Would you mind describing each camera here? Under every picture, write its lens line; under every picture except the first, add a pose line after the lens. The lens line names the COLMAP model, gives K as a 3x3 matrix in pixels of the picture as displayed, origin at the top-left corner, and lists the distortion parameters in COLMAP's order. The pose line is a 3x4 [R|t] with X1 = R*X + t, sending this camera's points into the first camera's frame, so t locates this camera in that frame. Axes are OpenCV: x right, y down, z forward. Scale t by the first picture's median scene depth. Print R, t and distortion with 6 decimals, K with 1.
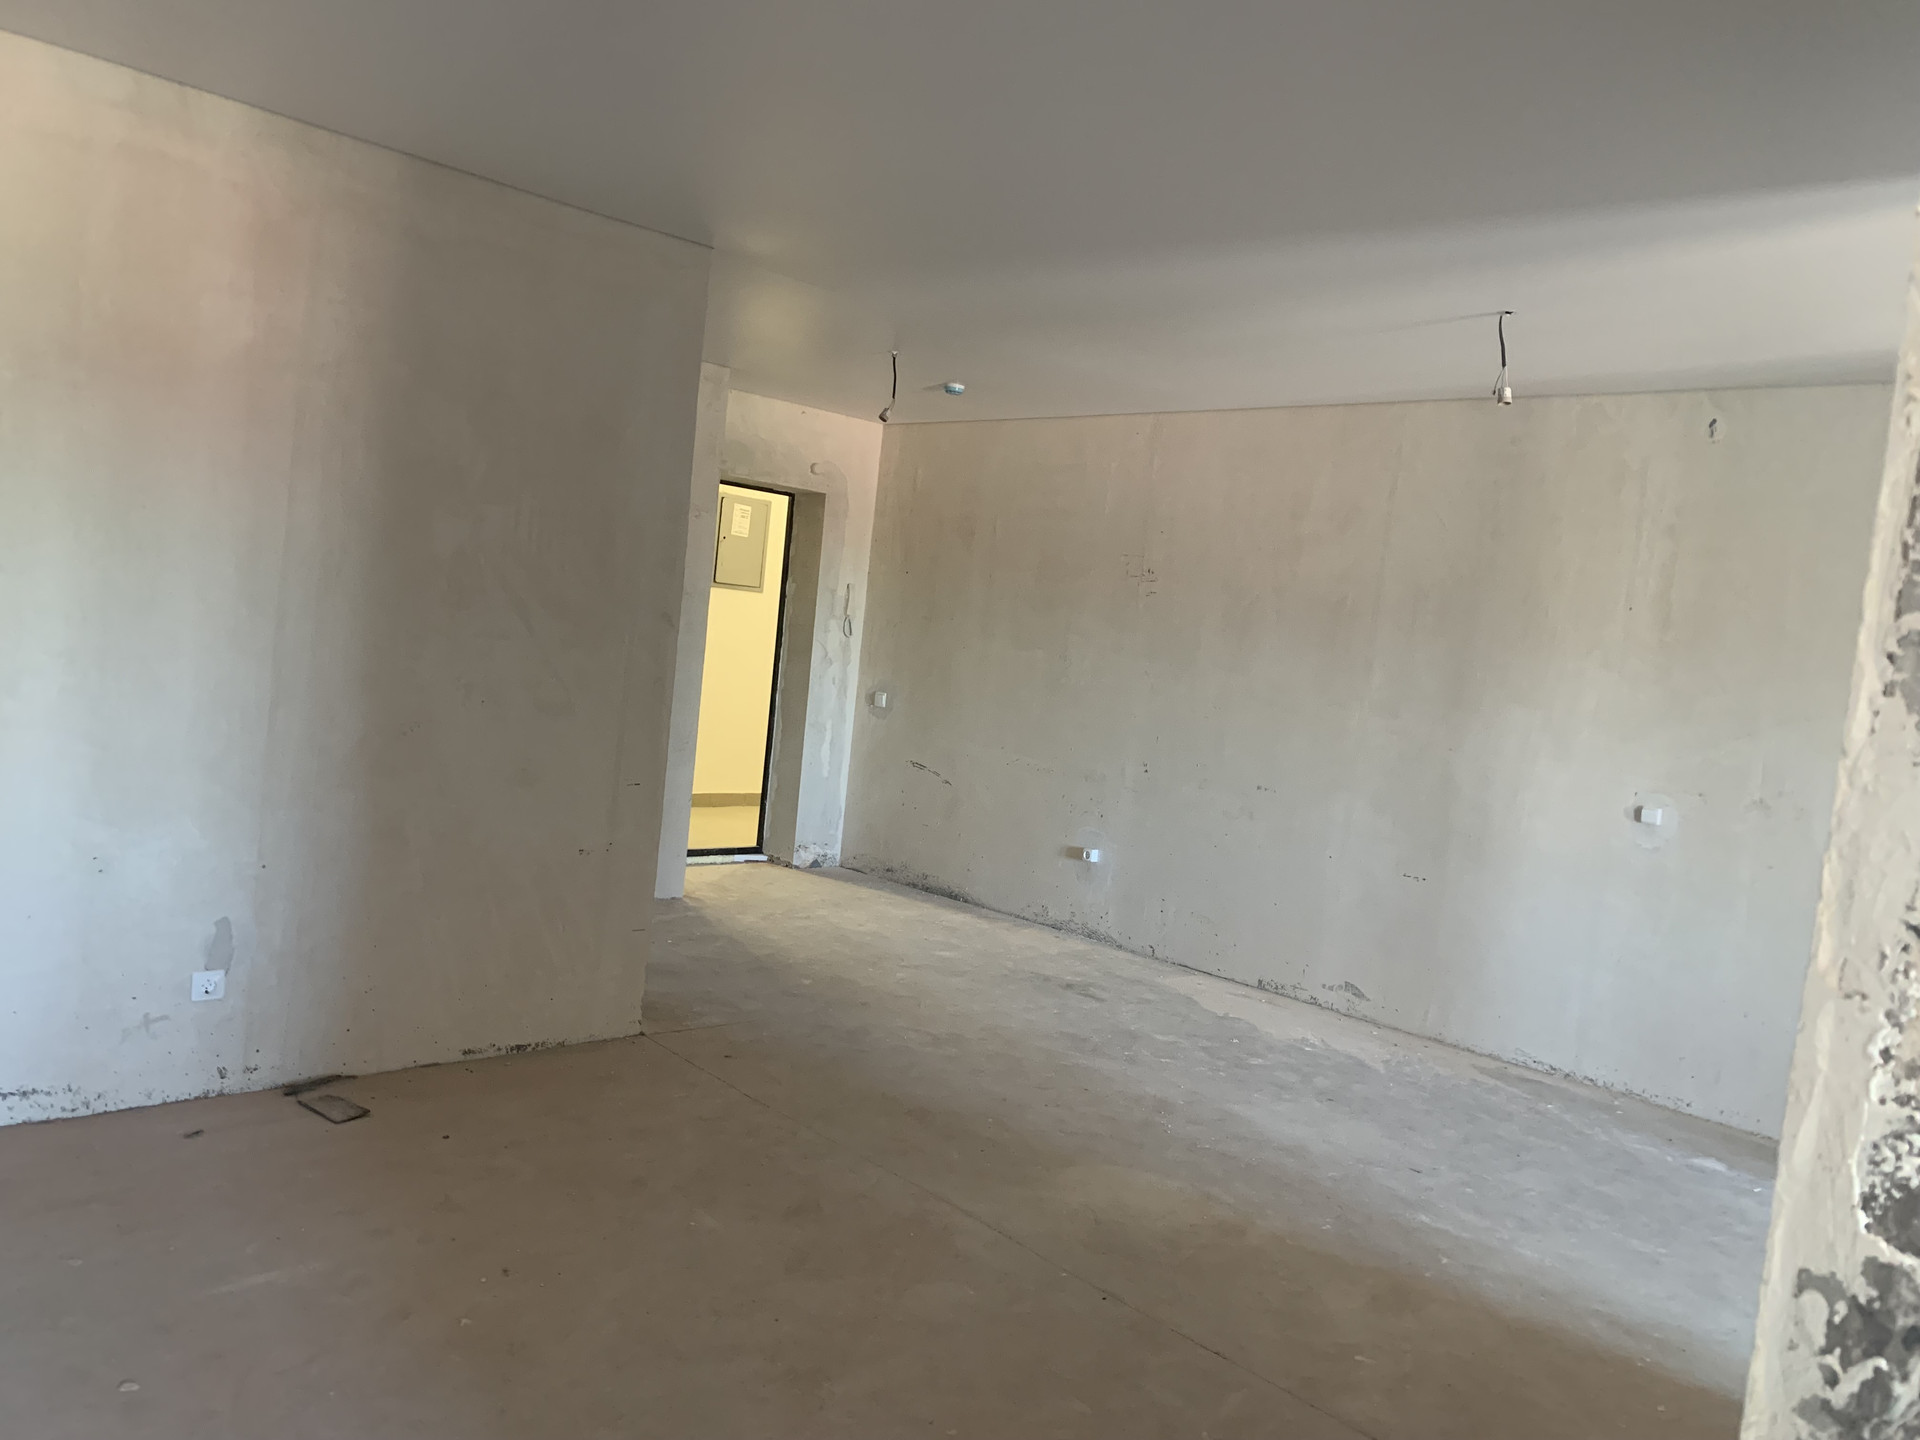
lens RADIAL K [[1423.3, 0, 964.4], [0, 1423.3, 727.3], [0, 0, 1]] dist [0.006229, -0.029024]
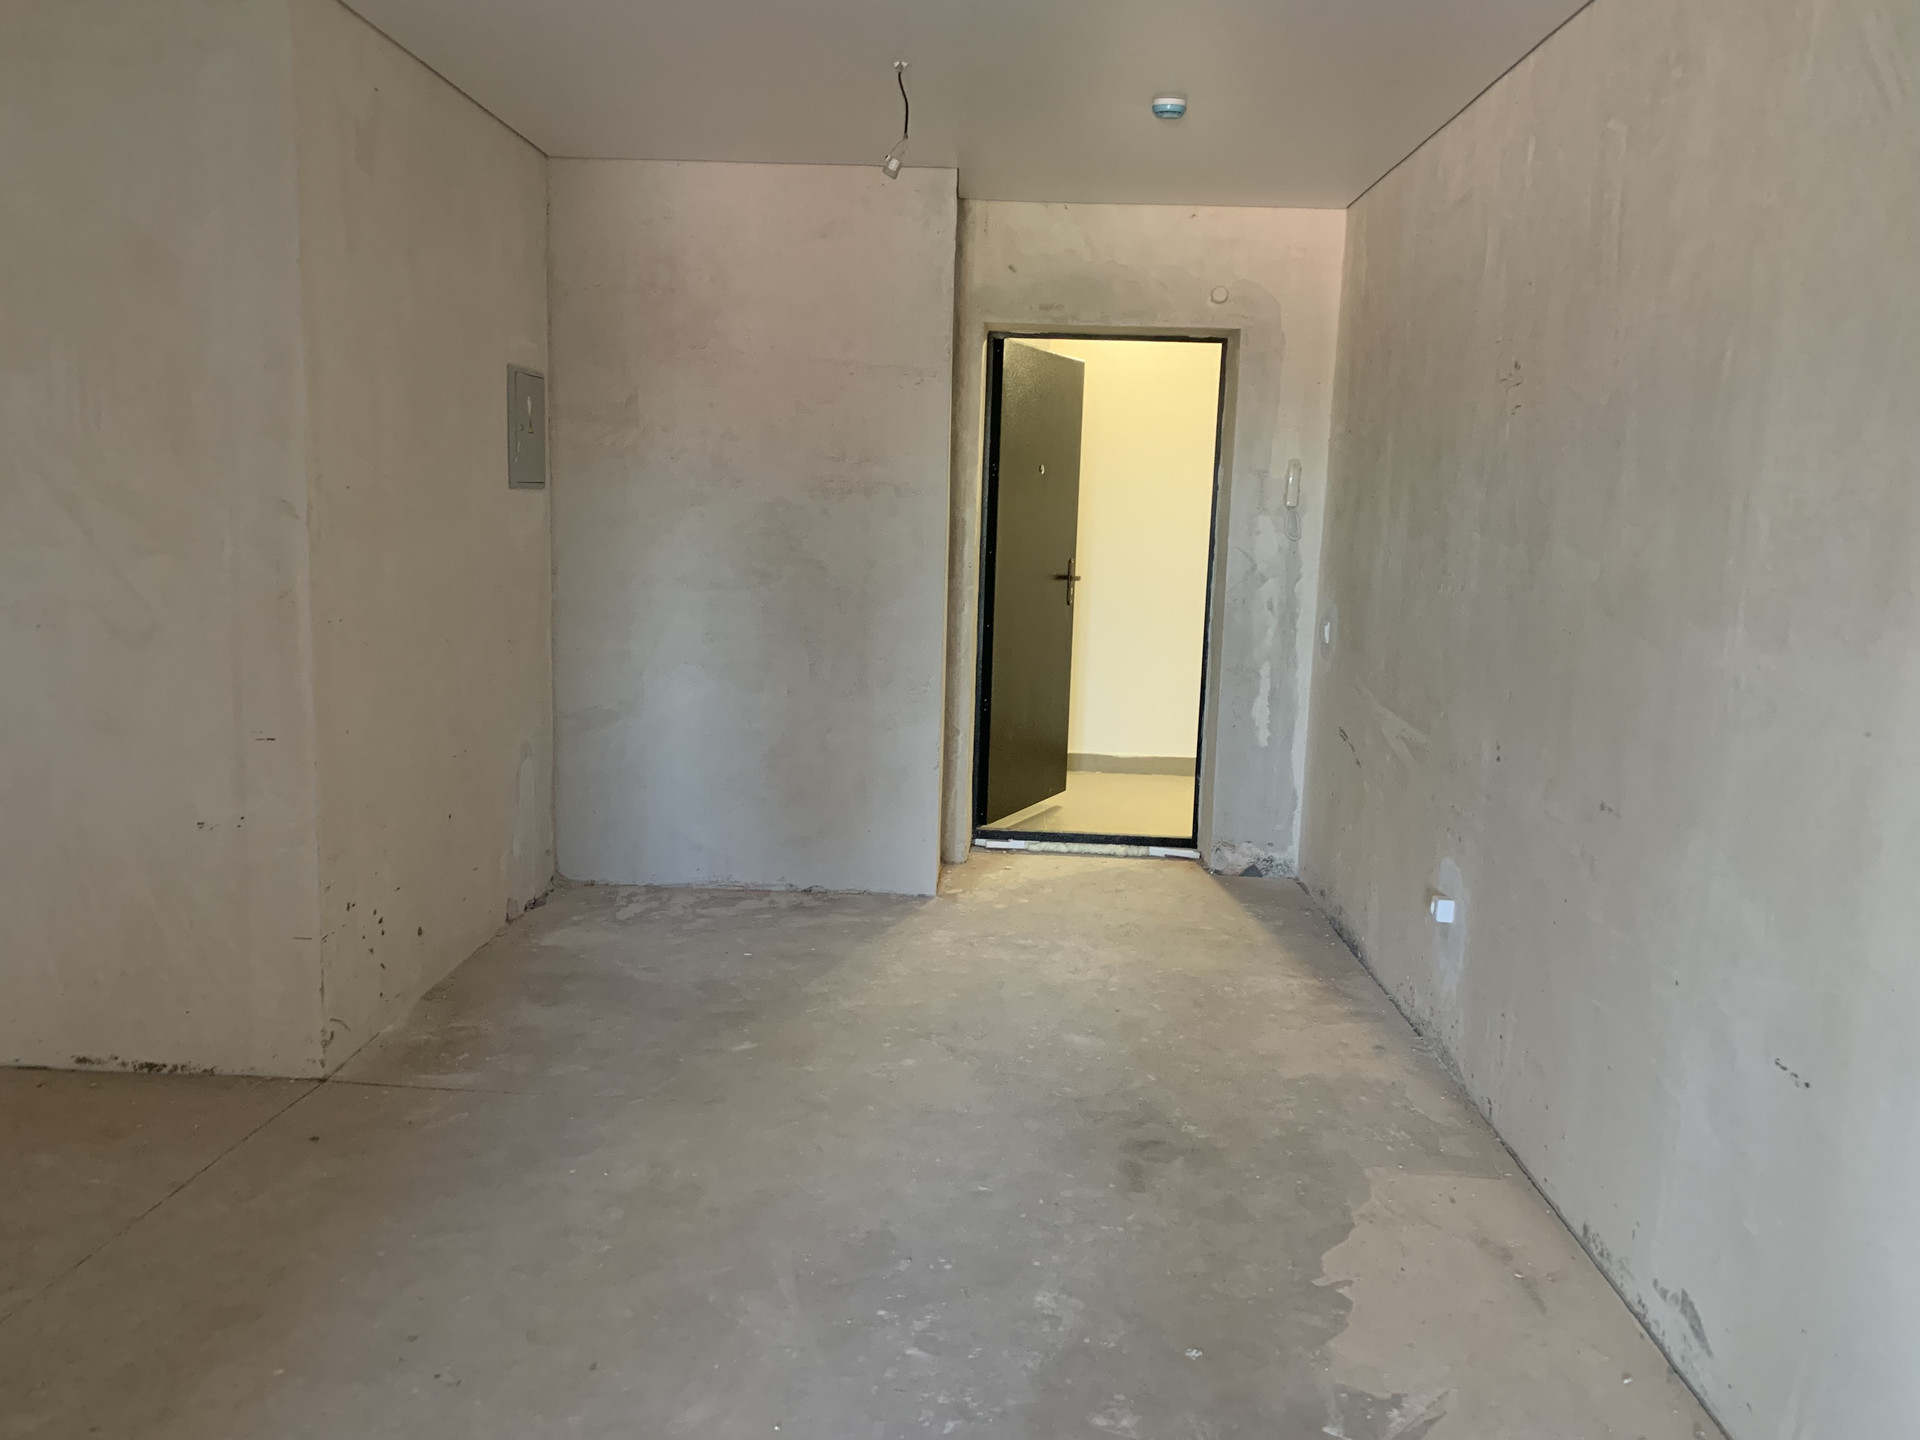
lens RADIAL K [[1473.7, 0, 1037.8], [0, 1473.7, 697.2], [0, 0, 1]] dist [-0.003256, -0.002610]
pose [[0.702724, 0.024669, -0.711035, 0.354335], [-0.014190, 0.999686, 0.020659, -0.002025], [0.711321, -0.004428, 0.702853, 0.453932]]
